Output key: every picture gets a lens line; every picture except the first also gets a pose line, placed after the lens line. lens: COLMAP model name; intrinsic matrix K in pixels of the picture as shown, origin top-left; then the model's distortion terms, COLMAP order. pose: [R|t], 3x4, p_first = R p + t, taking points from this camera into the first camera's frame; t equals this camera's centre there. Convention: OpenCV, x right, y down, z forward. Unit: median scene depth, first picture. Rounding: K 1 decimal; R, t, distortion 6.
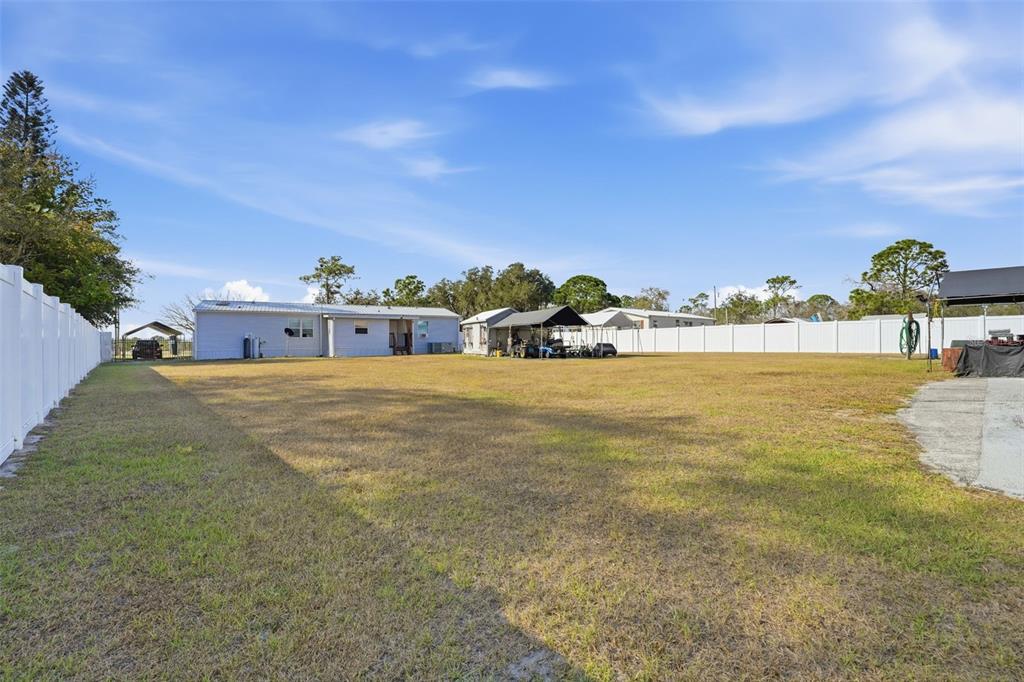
lens RADIAL K [[423.6, 0, 512.8], [0, 423.6, 340.3], [0, 0, 1]] dist [-0.000480, -0.000774]
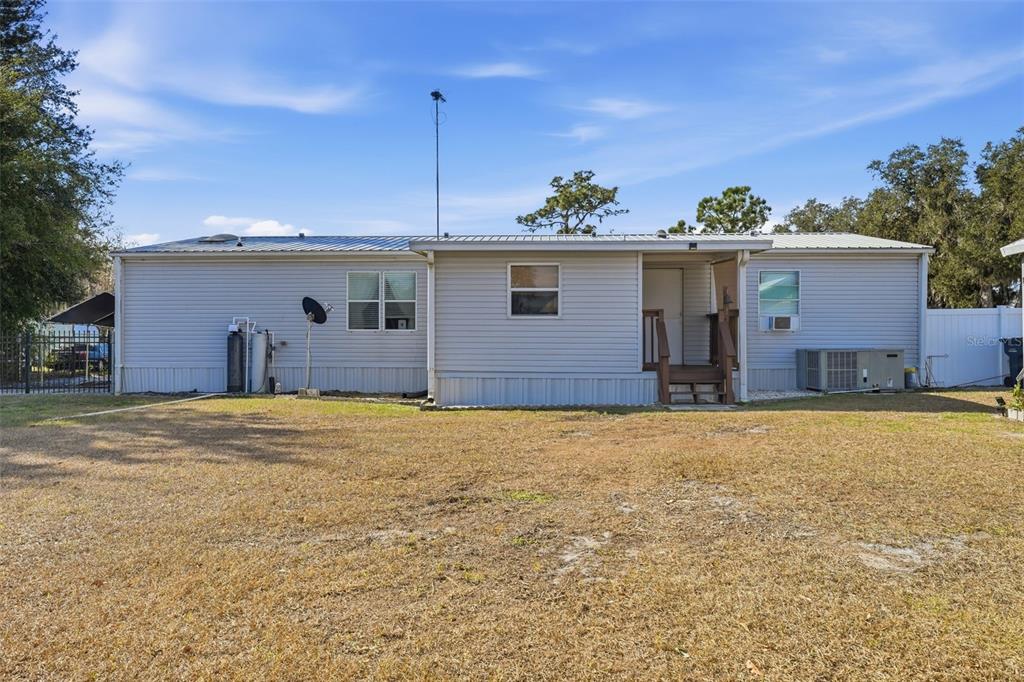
lens RADIAL K [[692.3, 0, 514.4], [0, 692.3, 336.9], [0, 0, 1]] dist [0.005293, 0.000811]
pose [[0.855359, 0.002710, -0.518029, -0.143942], [-0.004318, 0.999989, -0.001899, -0.001052], [0.518018, 0.003861, 0.855361, 0.601794]]
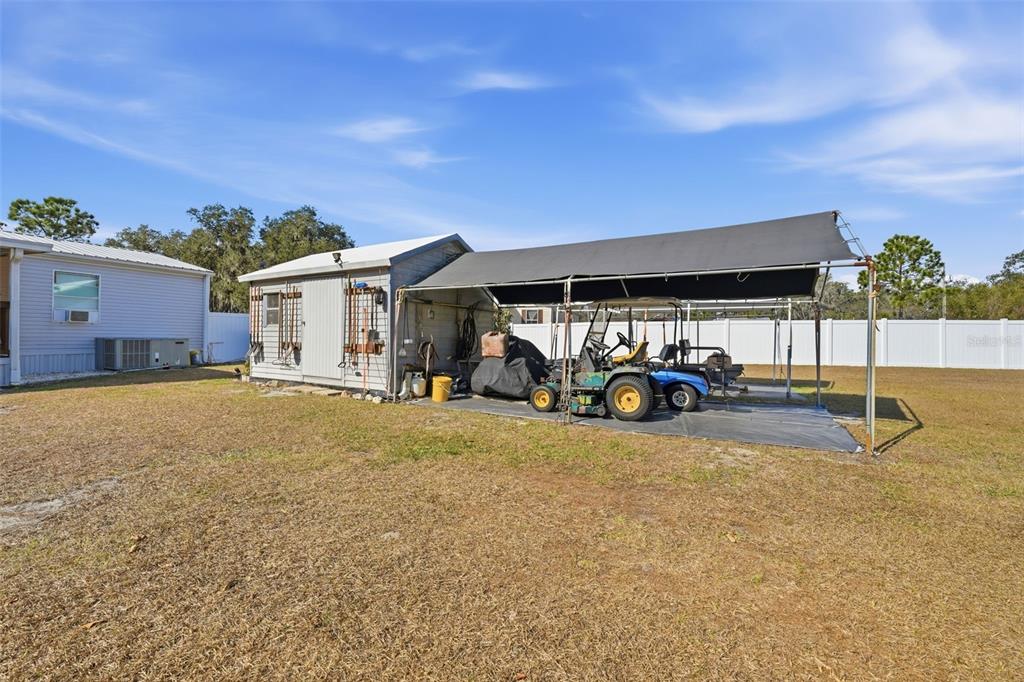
lens RADIAL K [[423.6, 0, 517.4], [0, 423.6, 339.9], [0, 0, 1]] dist [-0.000480, -0.000774]
pose [[0.840570, 0.016173, 0.541462, -0.115420], [-0.021532, 0.999762, 0.003565, -0.001729], [-0.541275, -0.014655, 0.840718, 0.609860]]
